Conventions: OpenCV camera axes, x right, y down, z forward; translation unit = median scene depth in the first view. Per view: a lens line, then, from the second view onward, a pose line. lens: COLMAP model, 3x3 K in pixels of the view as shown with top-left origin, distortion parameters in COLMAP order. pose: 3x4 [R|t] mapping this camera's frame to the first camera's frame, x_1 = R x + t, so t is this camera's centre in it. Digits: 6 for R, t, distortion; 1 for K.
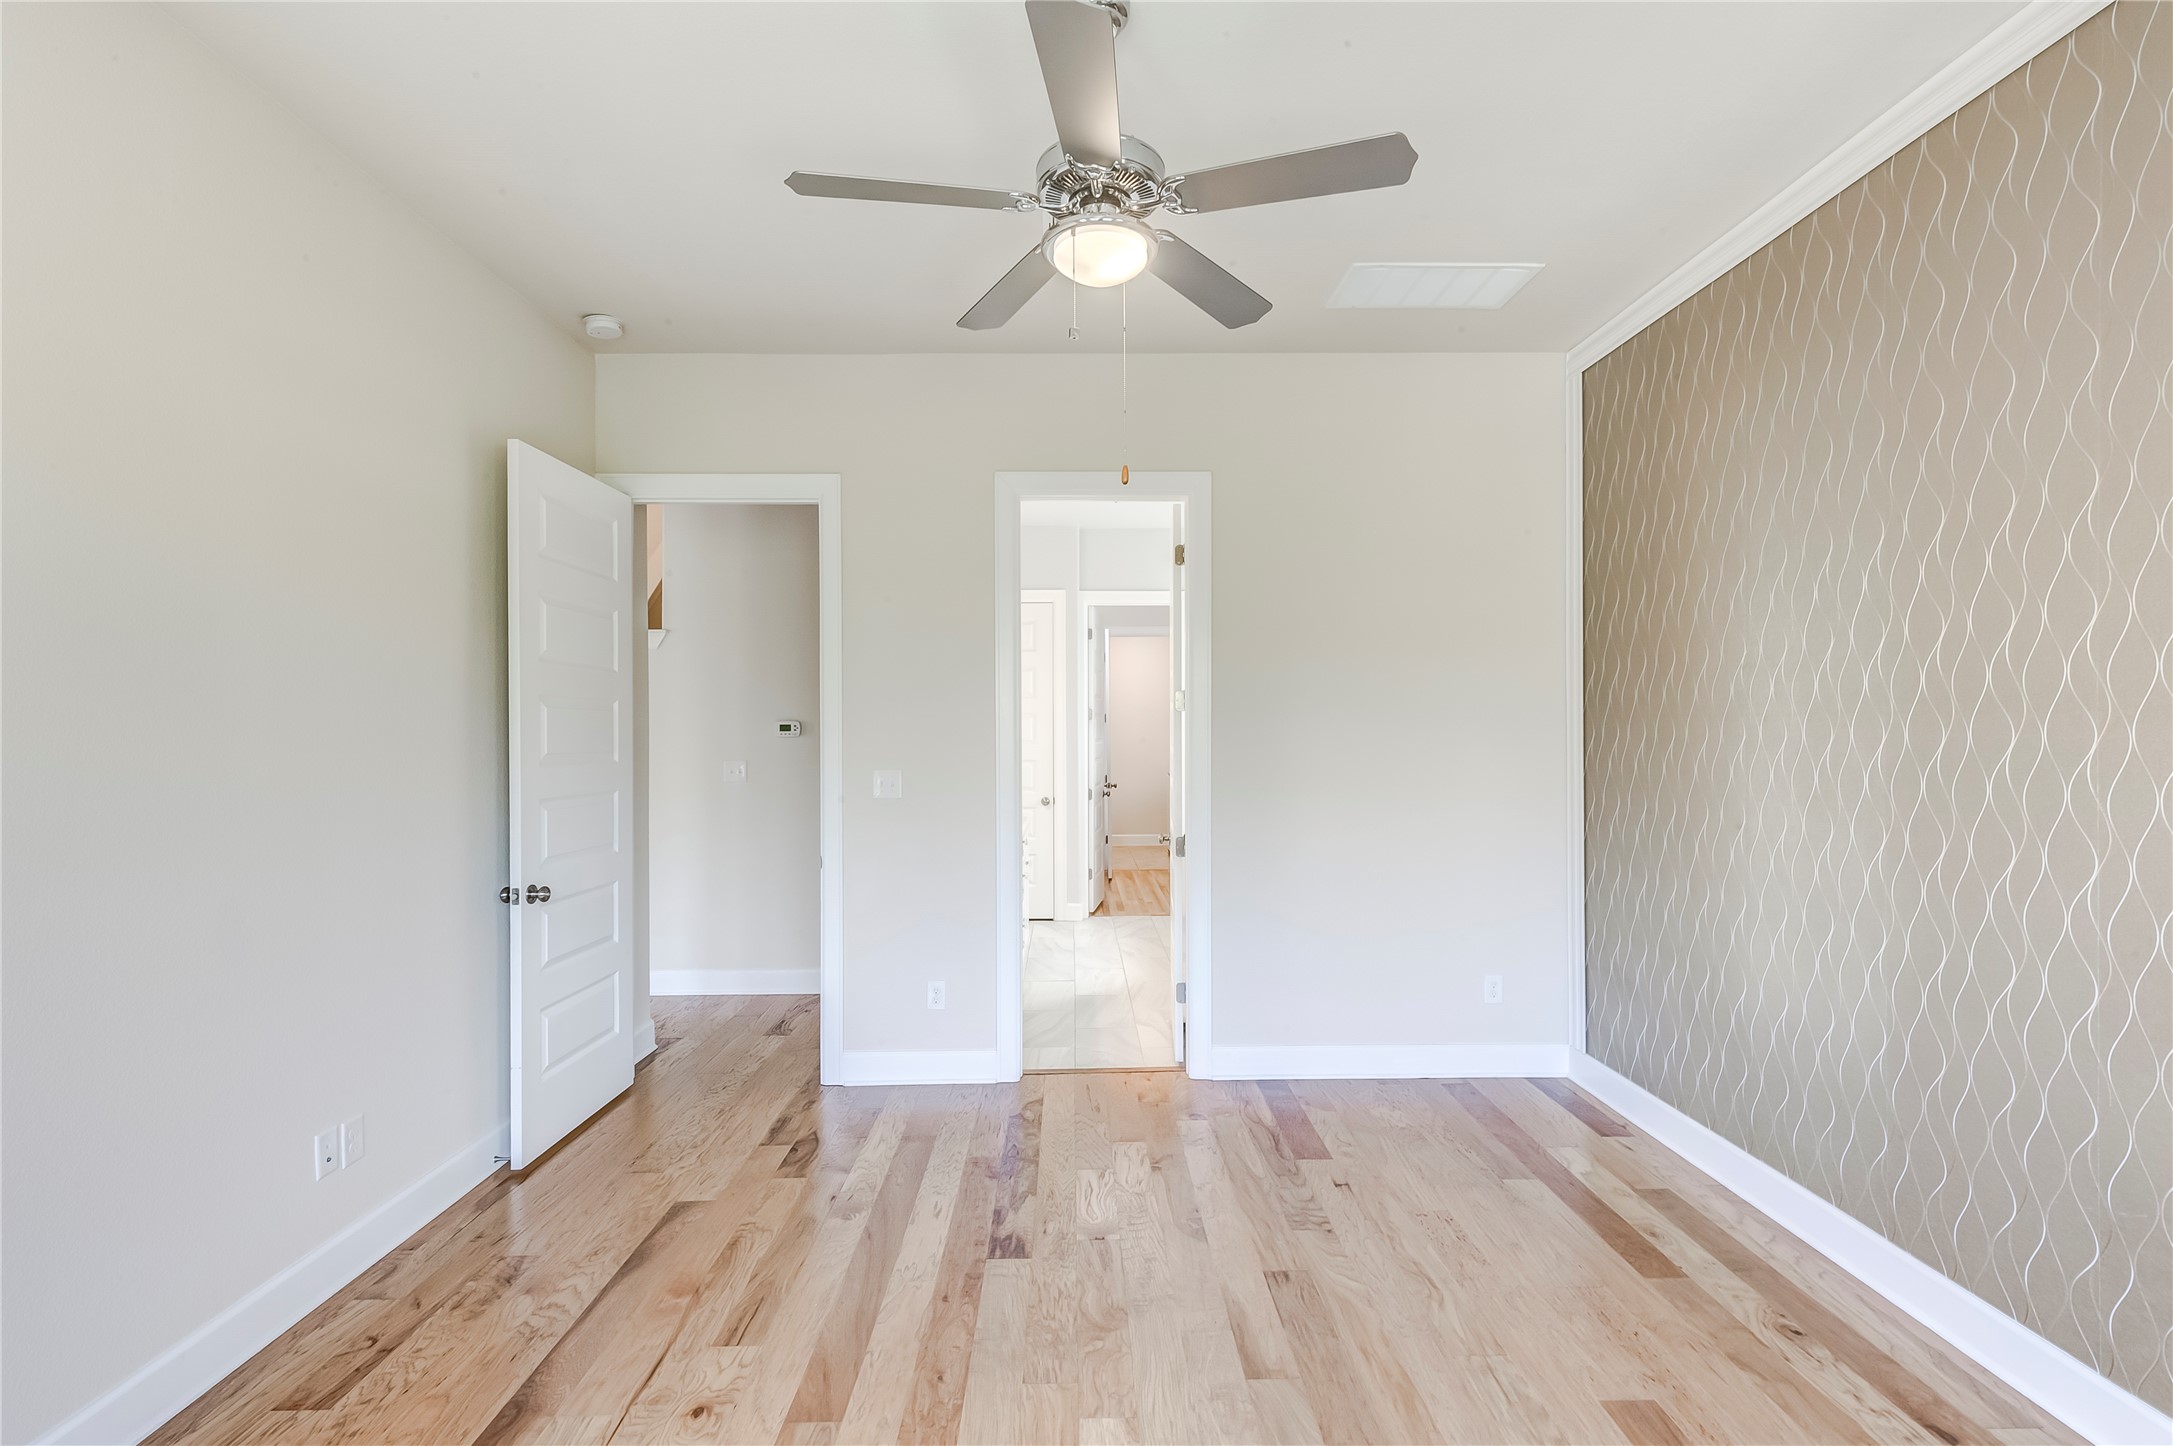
lens RADIAL K [[1002.9, 0, 1103.5], [0, 1002.9, 724.4], [0, 0, 1]] dist [0.011479, -0.002583]
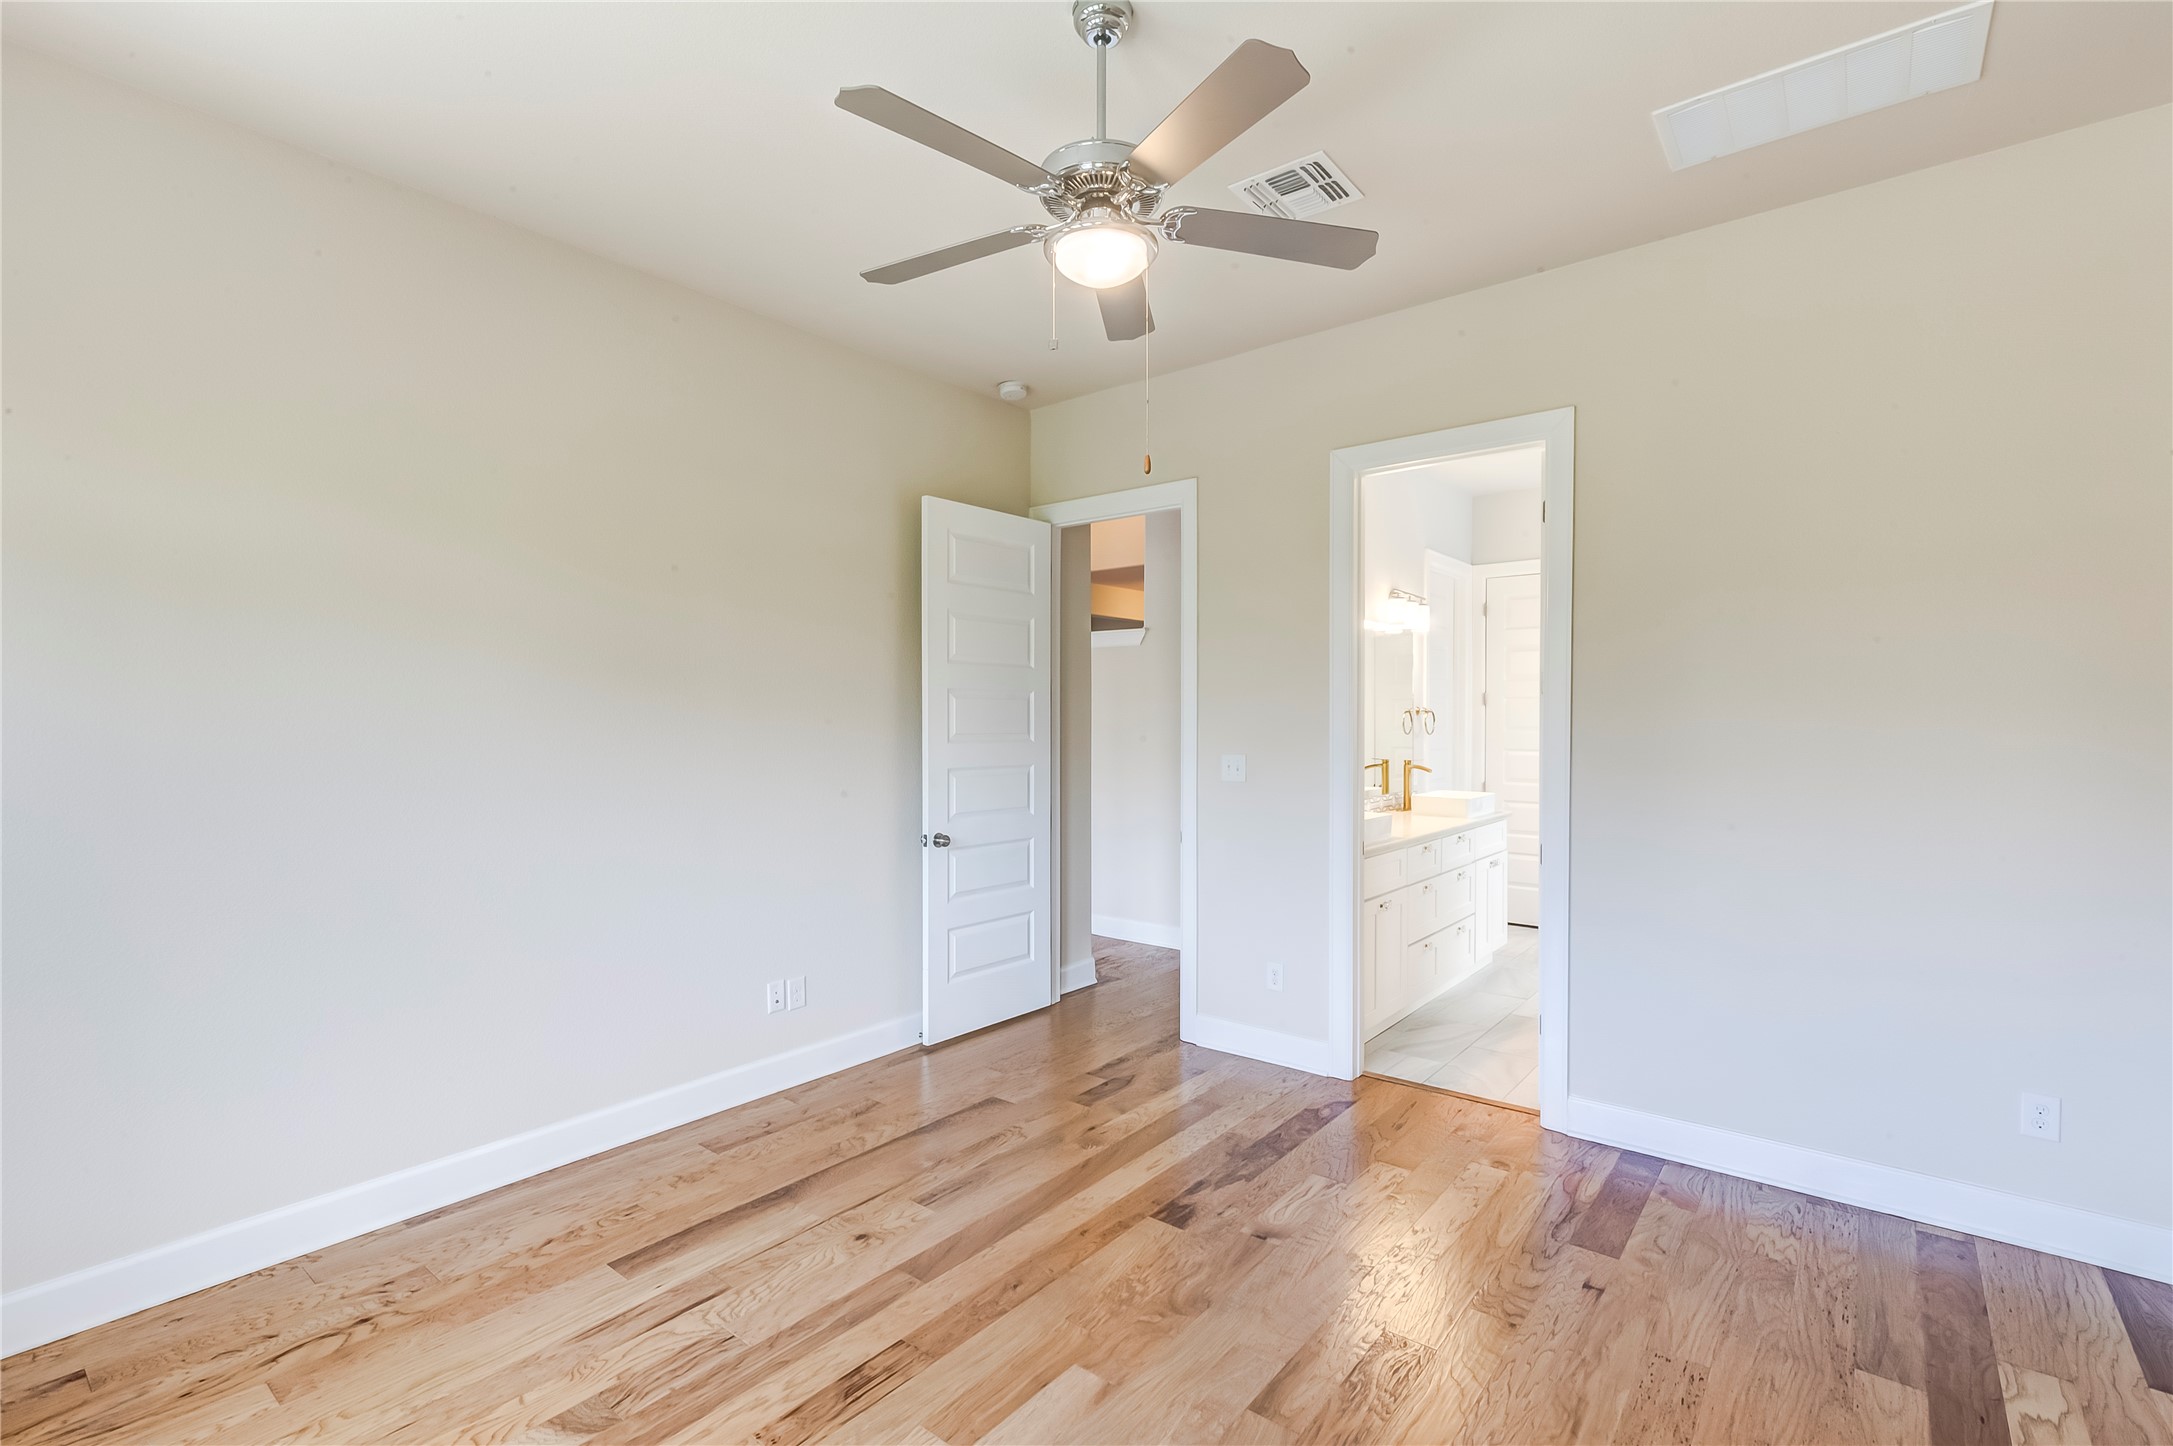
lens RADIAL K [[1002.9, 0, 1096.2], [0, 1002.9, 723.6], [0, 0, 1]] dist [0.011479, -0.002583]
pose [[0.763180, 0.008623, -0.646128, 0.442221], [0.001981, 0.999875, 0.015684, -0.004239], [0.646183, -0.013249, 0.763068, 0.136777]]
